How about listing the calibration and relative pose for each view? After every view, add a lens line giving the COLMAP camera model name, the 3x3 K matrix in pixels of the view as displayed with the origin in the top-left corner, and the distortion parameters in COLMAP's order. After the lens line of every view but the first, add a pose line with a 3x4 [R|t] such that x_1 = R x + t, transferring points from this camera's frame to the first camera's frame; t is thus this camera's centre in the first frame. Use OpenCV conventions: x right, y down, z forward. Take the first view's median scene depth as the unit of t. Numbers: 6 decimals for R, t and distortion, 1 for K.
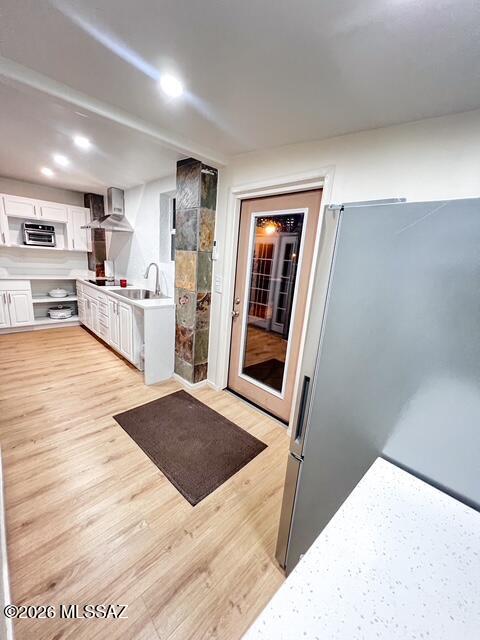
lens RADIAL K [[254.5, 0, 238.5], [0, 254.5, 319.1], [0, 0, 1]] dist [-0.000671, -0.000075]
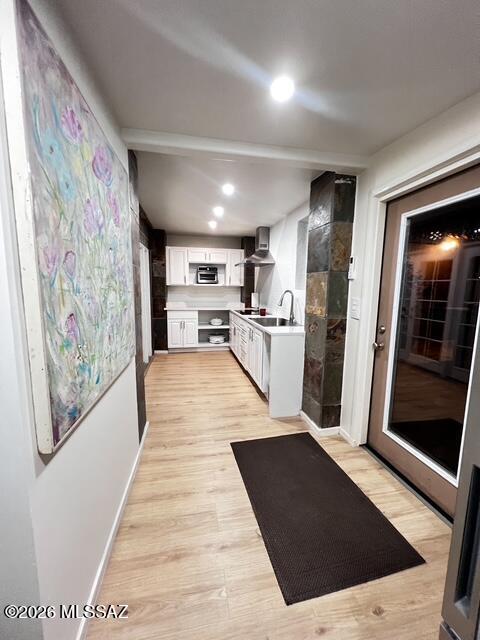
lens RADIAL K [[254.5, 0, 238.5], [0, 254.5, 319.1], [0, 0, 1]] dist [-0.000671, -0.000075]
pose [[0.833764, 0.004330, -0.552103, 0.055494], [-0.078351, 0.990777, -0.110551, 0.014838], [0.546533, 0.135431, 0.826414, 0.121206]]
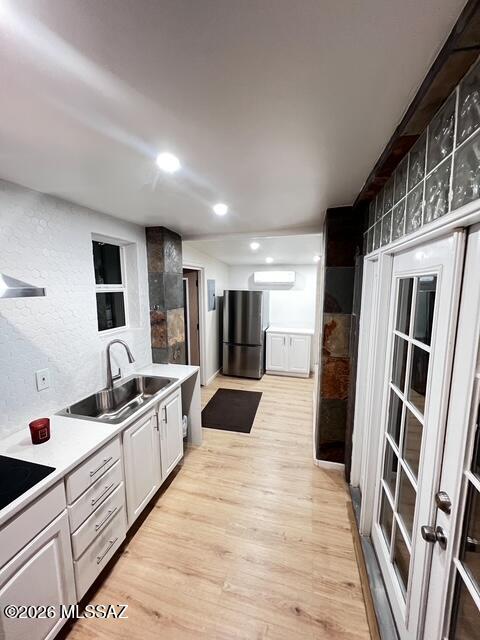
lens RADIAL K [[254.5, 0, 238.5], [0, 254.5, 319.1], [0, 0, 1]] dist [-0.000671, -0.000075]
pose [[-0.504428, -0.186501, 0.843071, -1.228693], [0.165750, 0.937321, 0.306523, -0.498607], [-0.847395, 0.294358, -0.441899, 1.212198]]
